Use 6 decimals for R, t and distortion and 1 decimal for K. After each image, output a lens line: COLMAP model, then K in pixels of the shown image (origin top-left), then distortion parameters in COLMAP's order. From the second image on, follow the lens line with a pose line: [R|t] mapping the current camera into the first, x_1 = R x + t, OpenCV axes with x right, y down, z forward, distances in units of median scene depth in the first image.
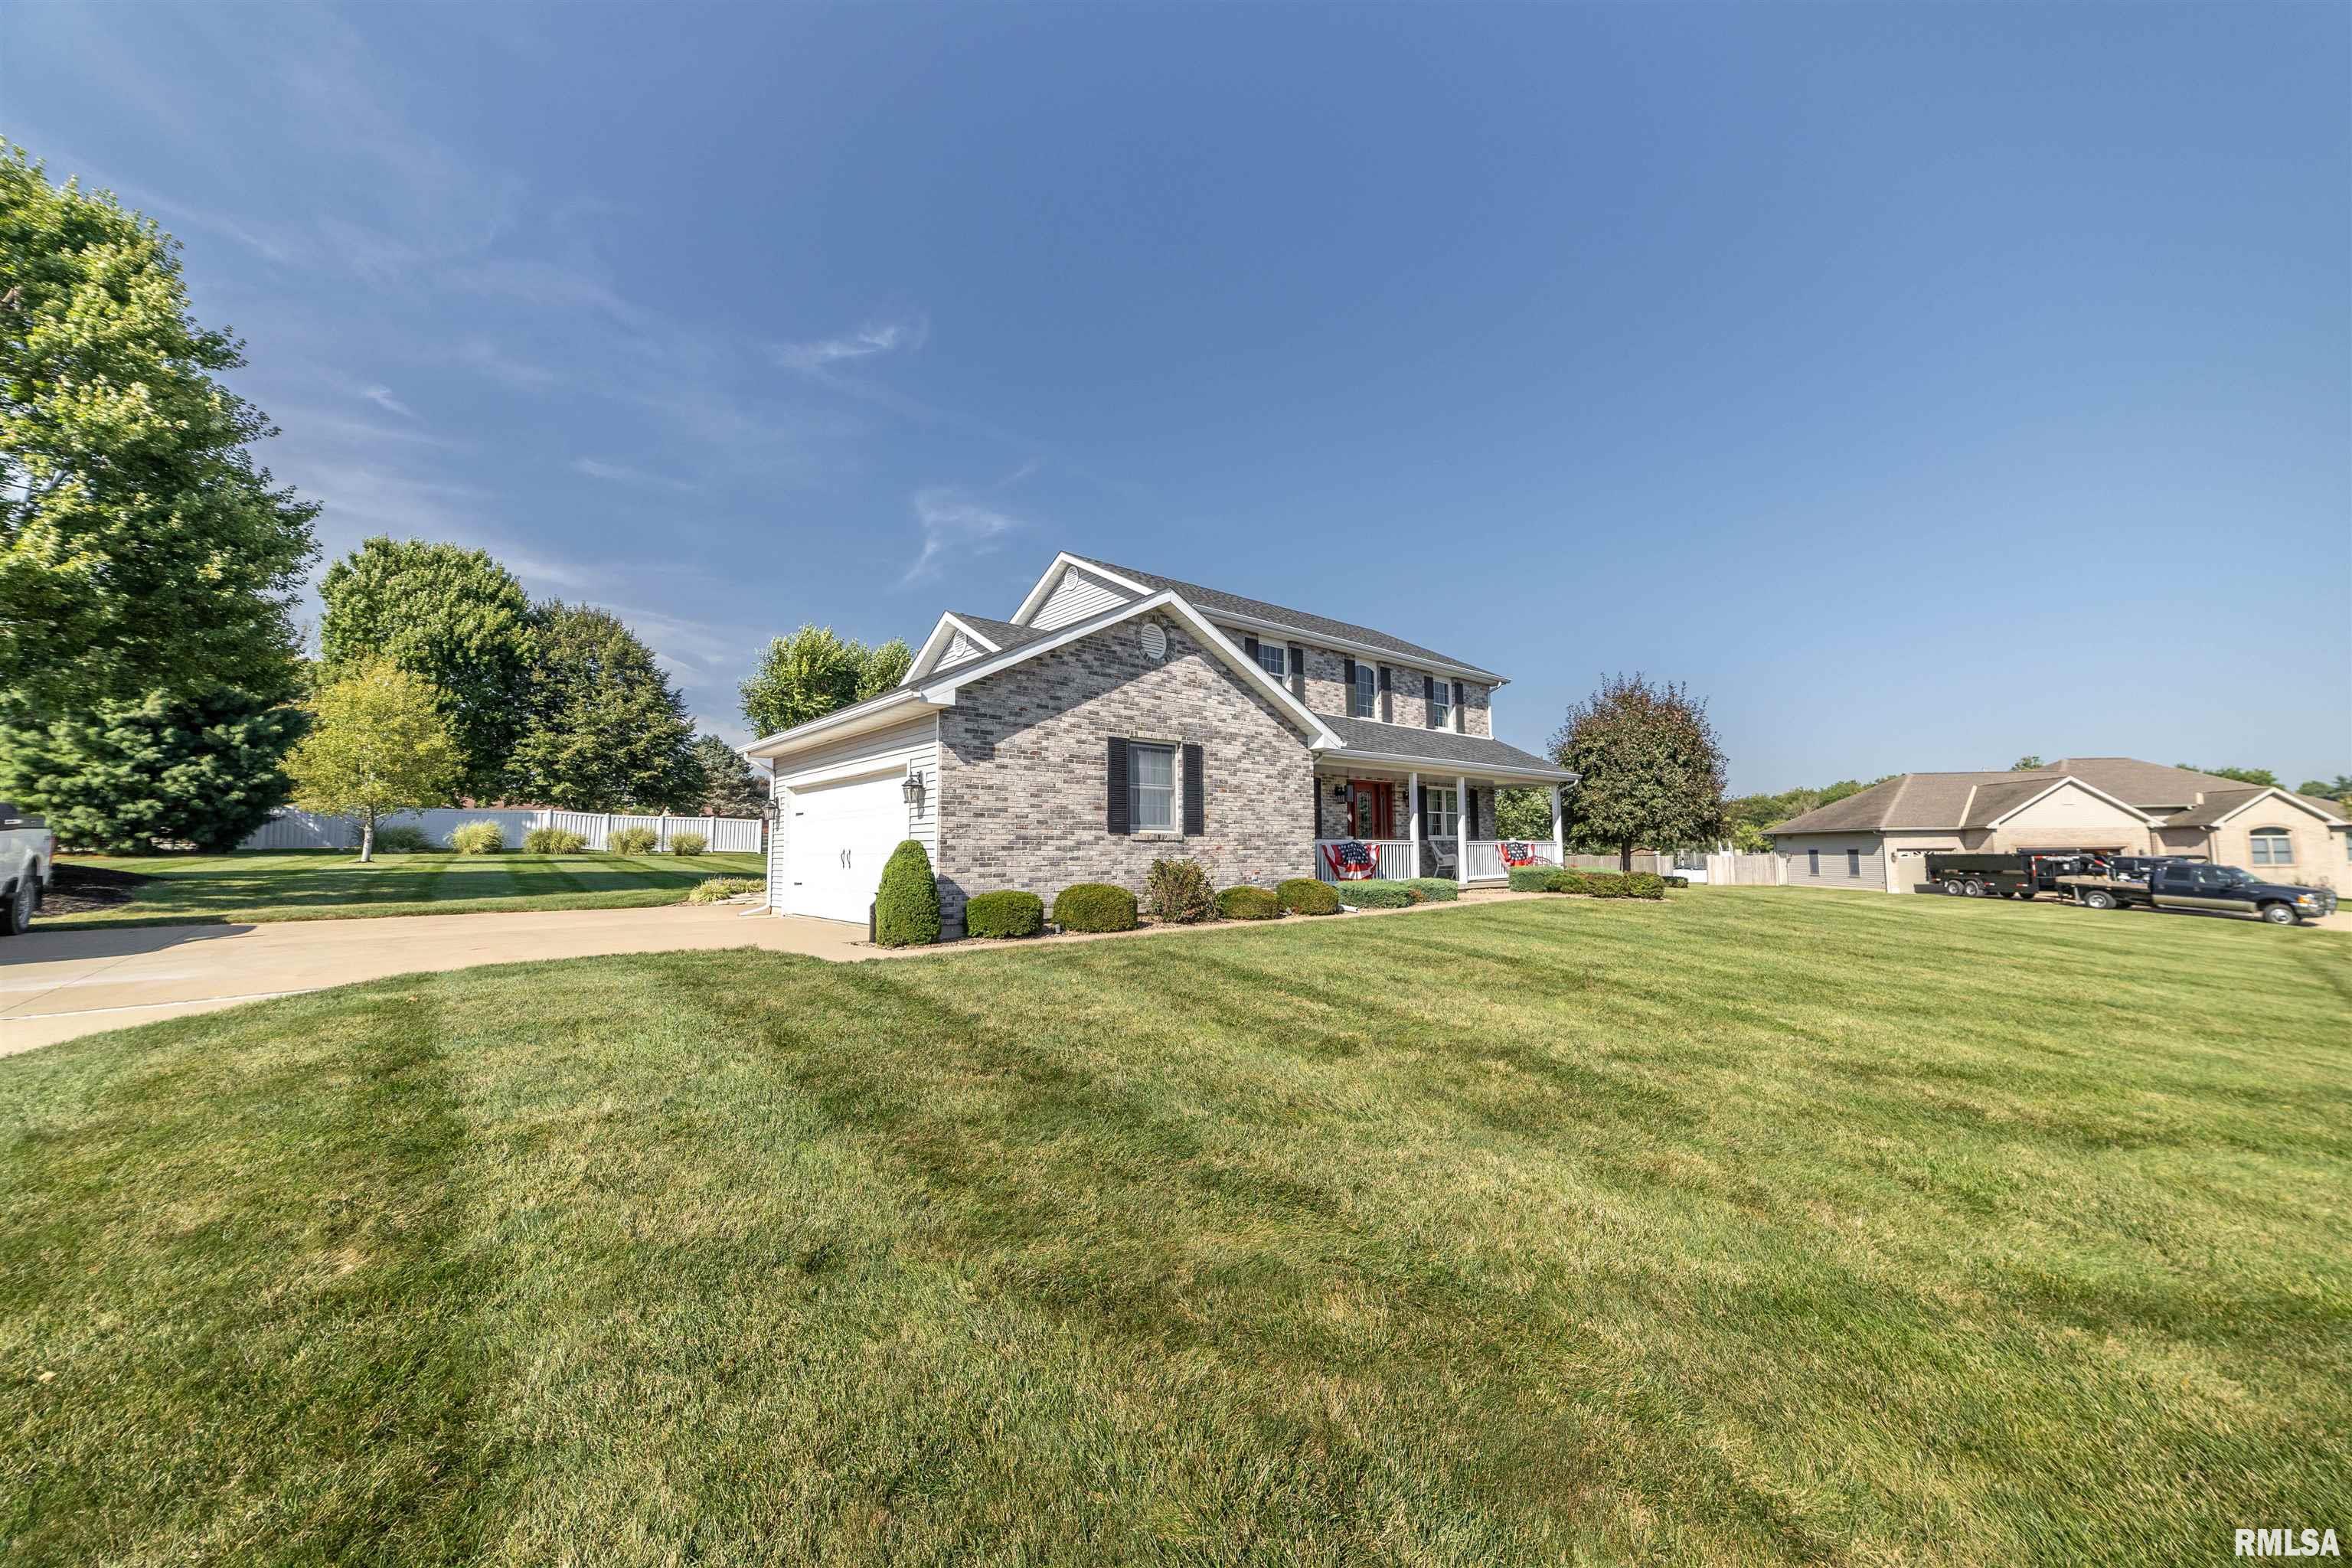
lens RADIAL K [[897.1, 0, 1176.1], [0, 897.1, 789.6], [0, 0, 1]] dist [-0.007822, 0.001113]
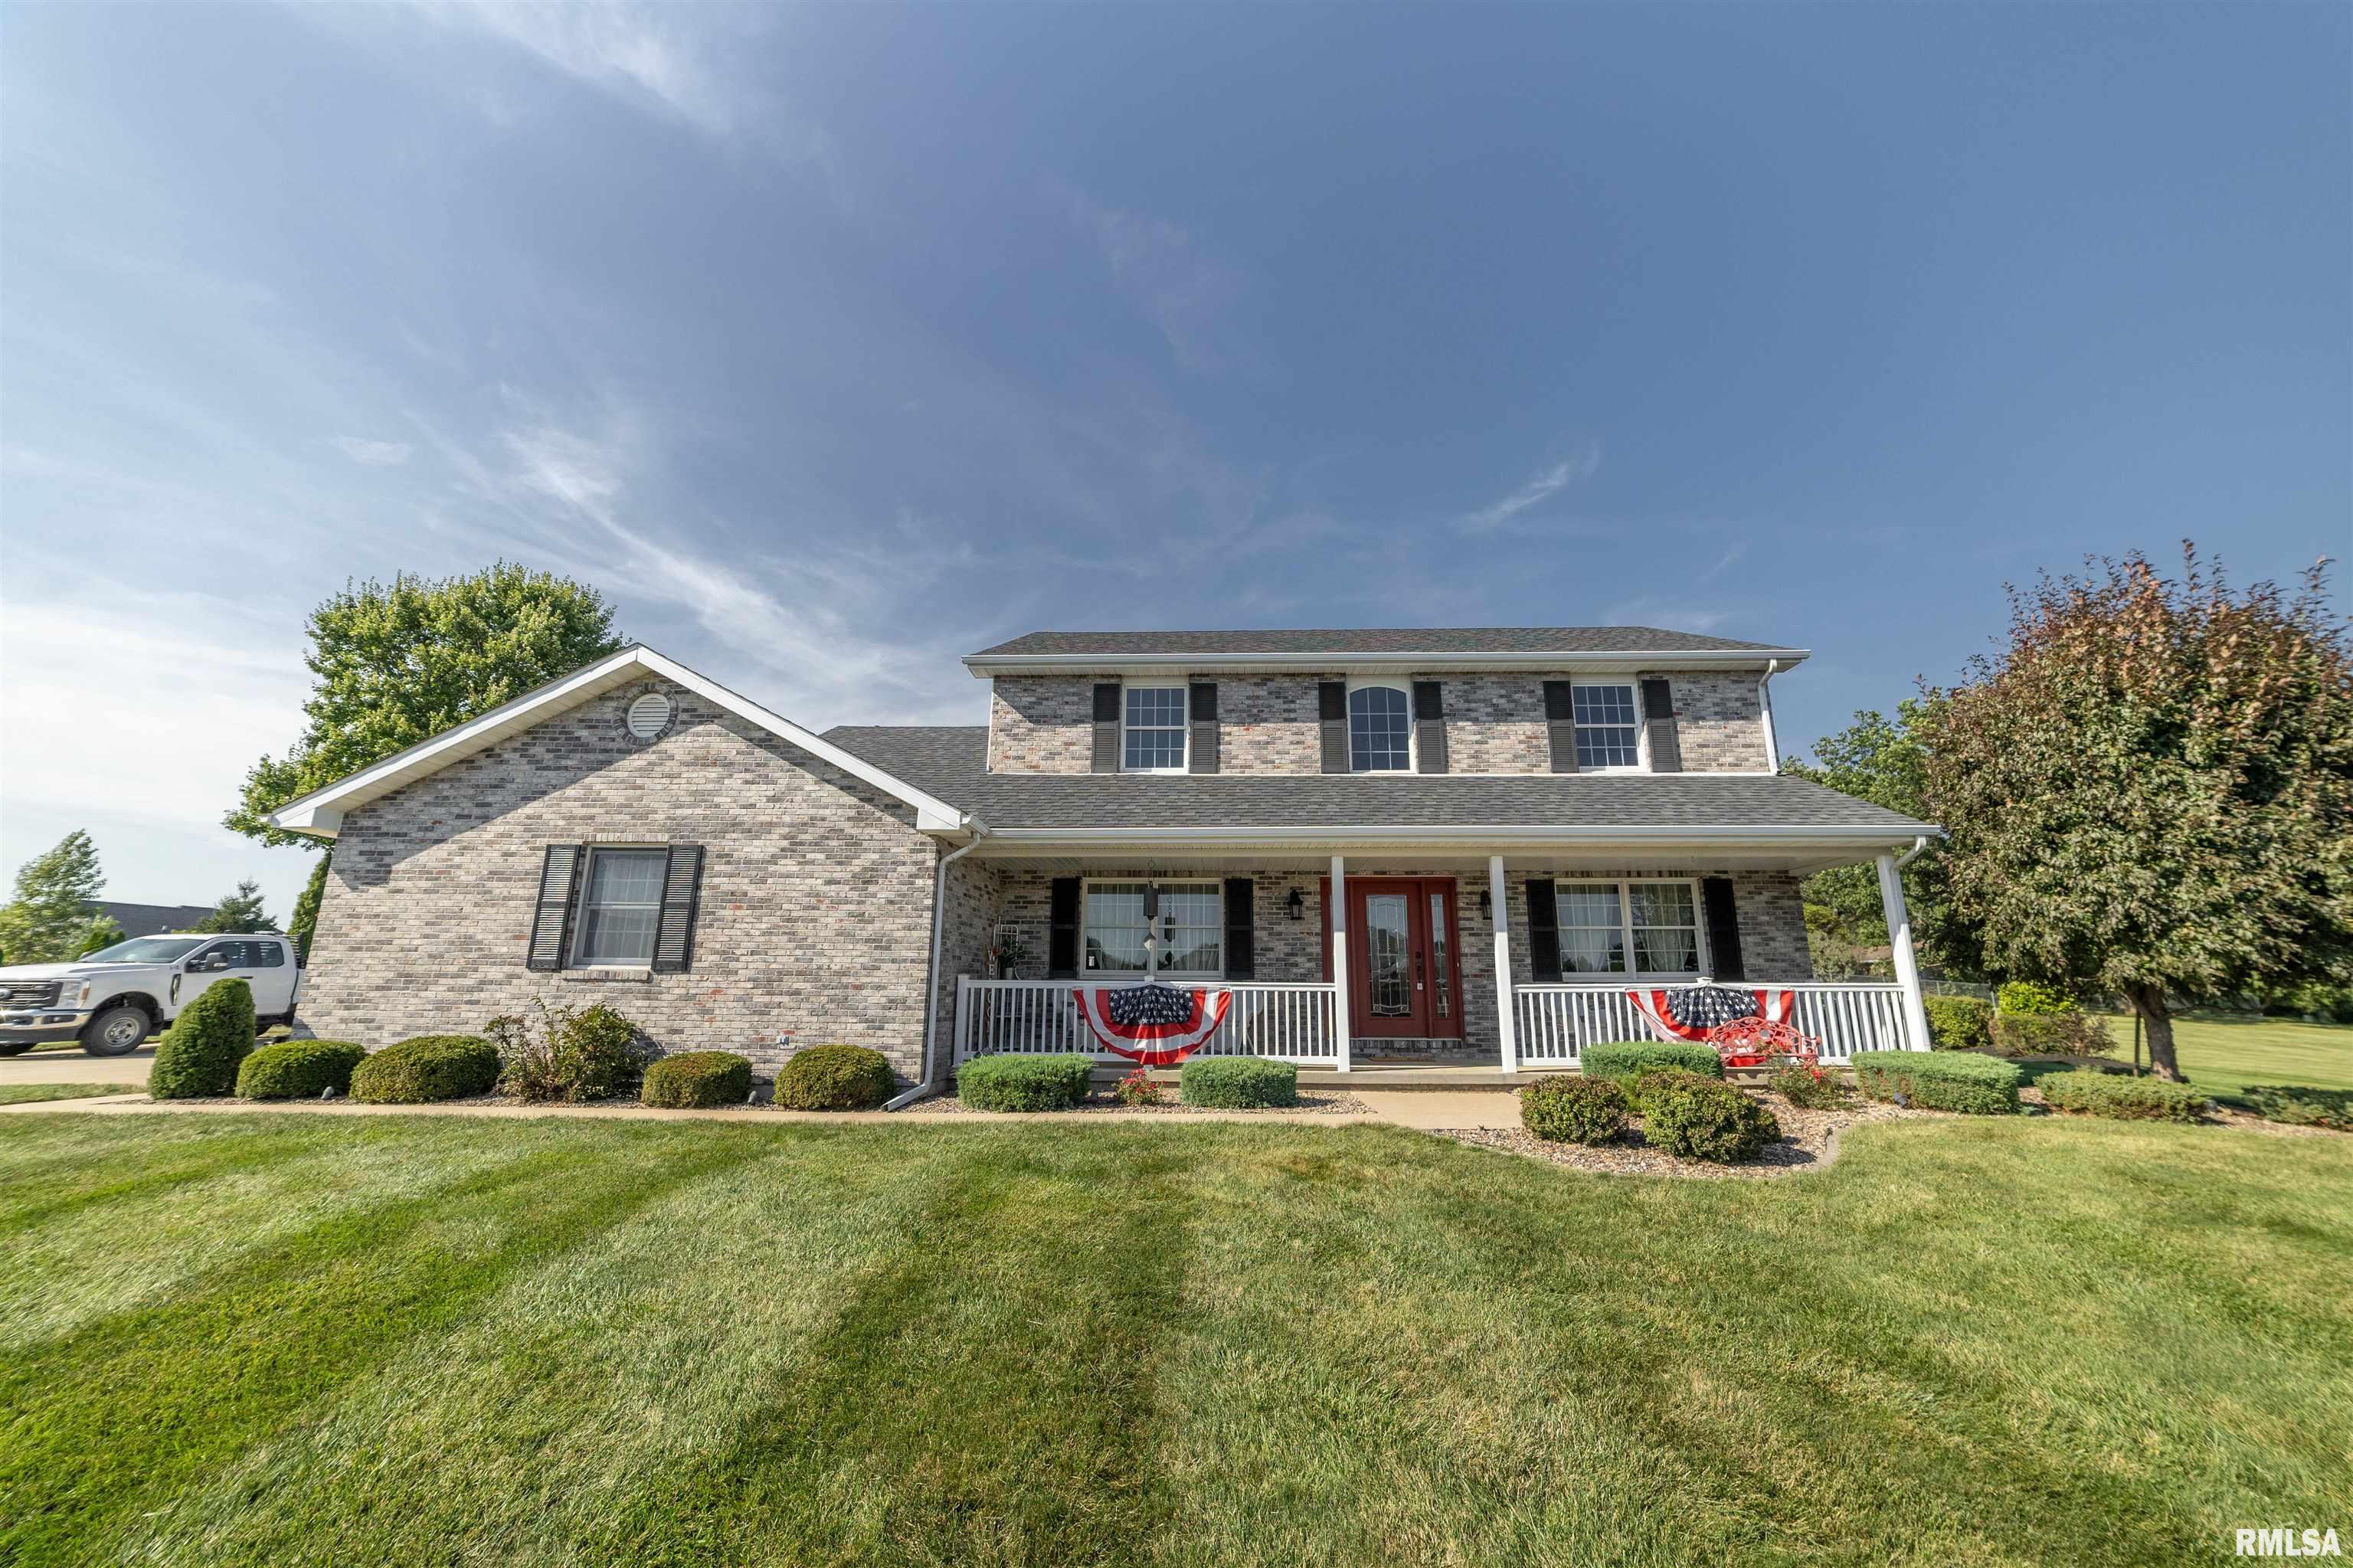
lens RADIAL K [[897.5, 0, 1184.6], [0, 897.5, 777.6], [0, 0, 1]] dist [-0.007822, 0.001113]
pose [[0.726984, -0.145808, -0.670995, 0.818446], [0.035303, 0.983839, -0.175541, 0.038330], [0.685746, 0.103928, 0.720383, 0.765945]]
